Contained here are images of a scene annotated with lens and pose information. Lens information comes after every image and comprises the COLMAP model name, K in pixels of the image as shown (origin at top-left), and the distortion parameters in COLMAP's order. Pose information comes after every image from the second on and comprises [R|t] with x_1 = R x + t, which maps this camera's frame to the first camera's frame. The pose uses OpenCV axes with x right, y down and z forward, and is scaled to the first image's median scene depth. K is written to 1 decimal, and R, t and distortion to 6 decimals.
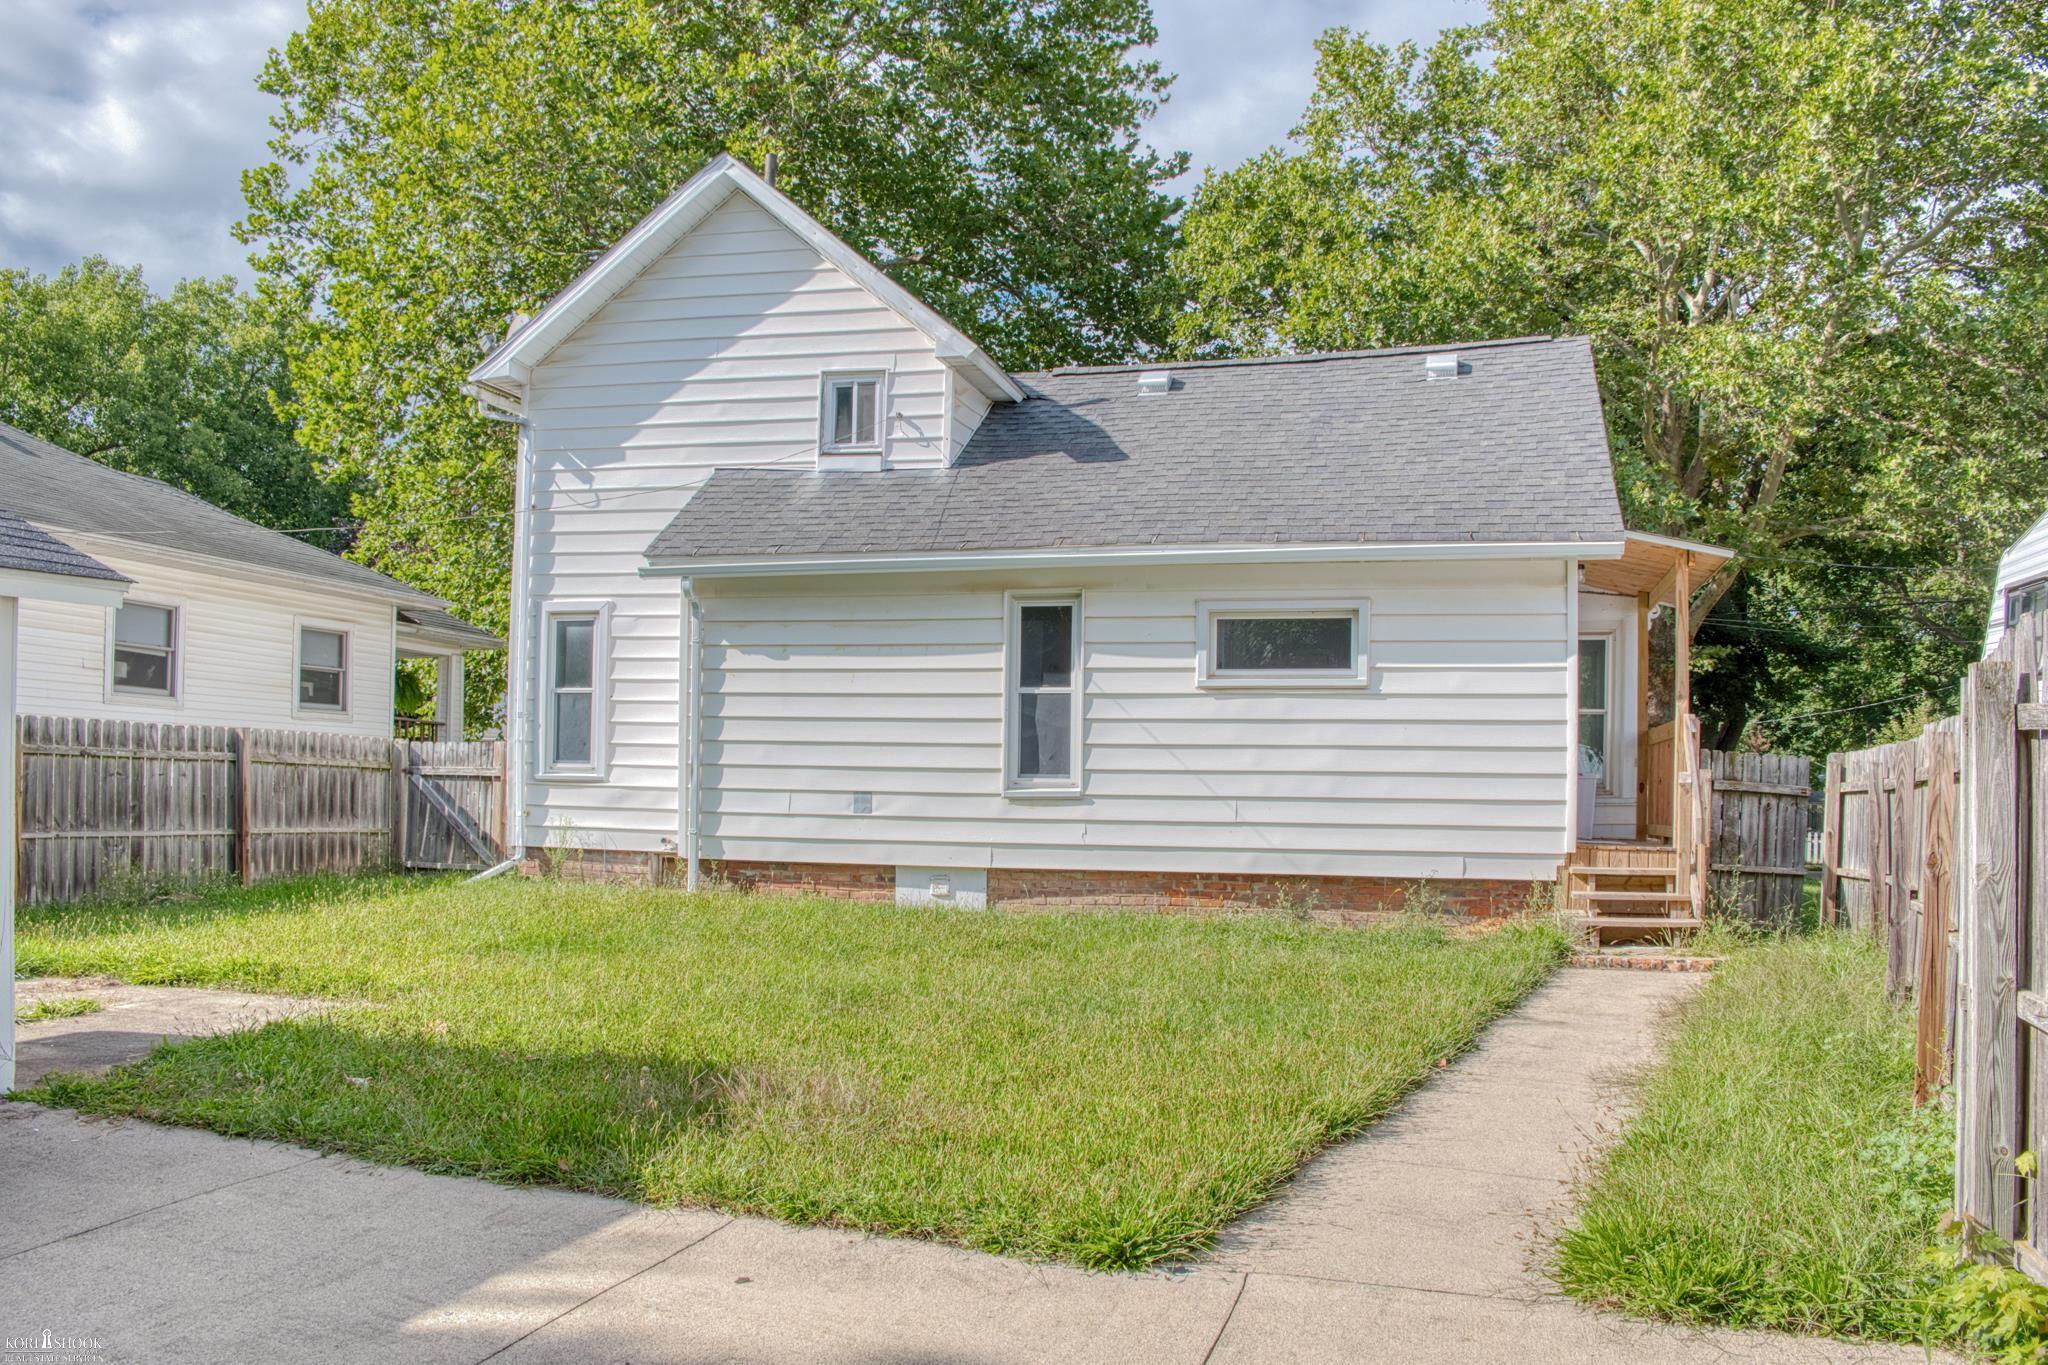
lens RADIAL K [[1629.1, 0, 1025.8], [0, 1629.1, 780.0], [0, 0, 1]] dist [-0.048744, 0.005145]
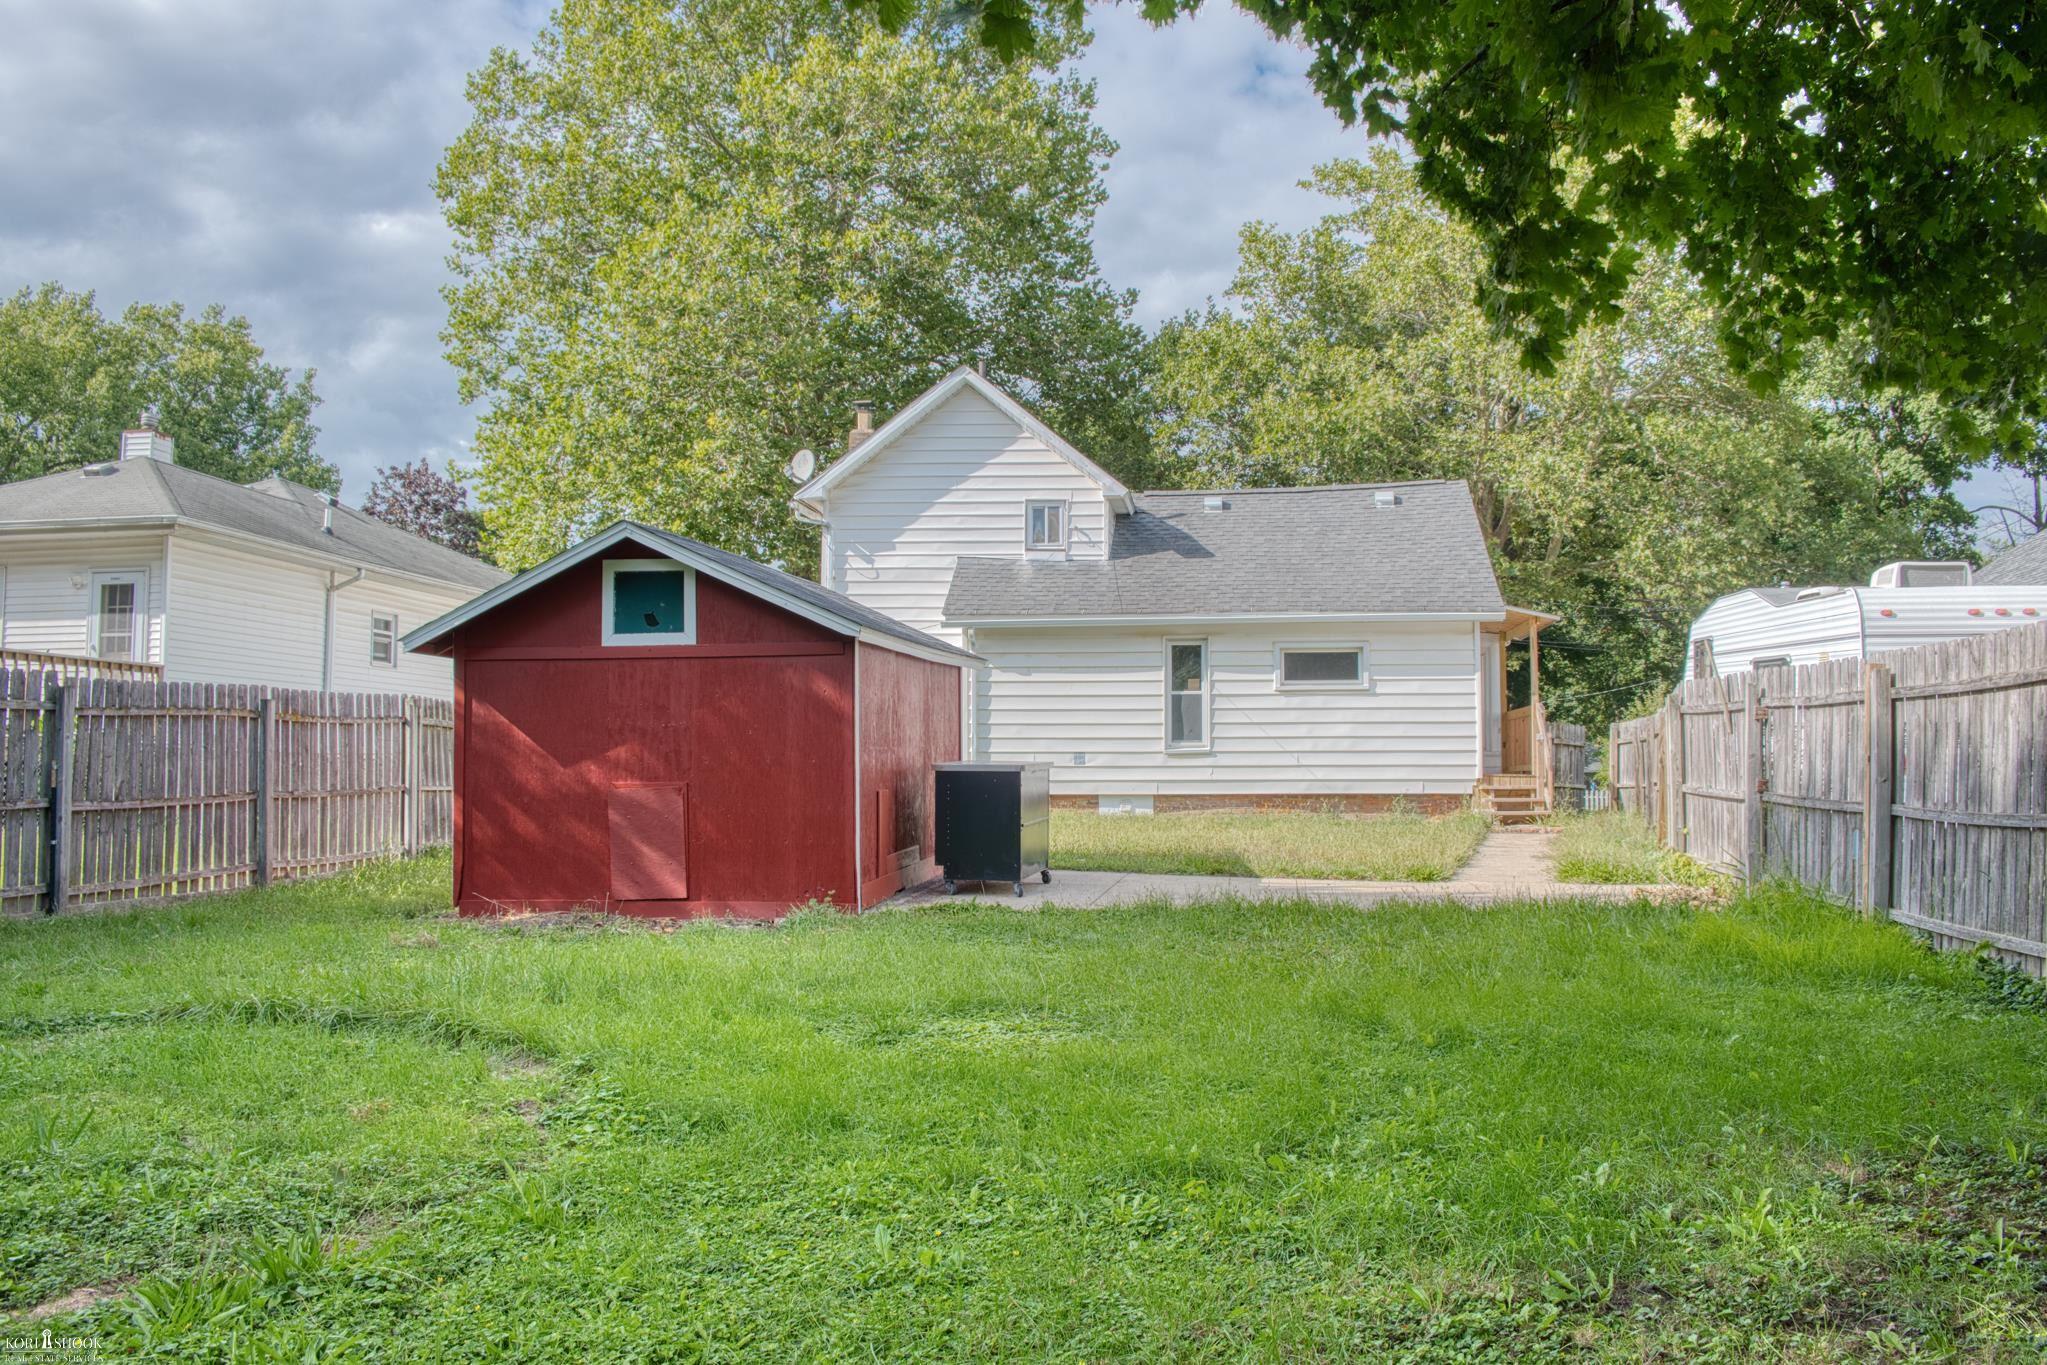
lens RADIAL K [[1586.7, 0, 1017.3], [0, 1586.7, 693.0], [0, 0, 1]] dist [-0.095957, 0.121911]
pose [[0.992841, -0.007276, 0.119220, -0.364180], [0.012528, 0.998981, -0.043363, 0.016963], [-0.118783, 0.044546, 0.991921, -0.659116]]
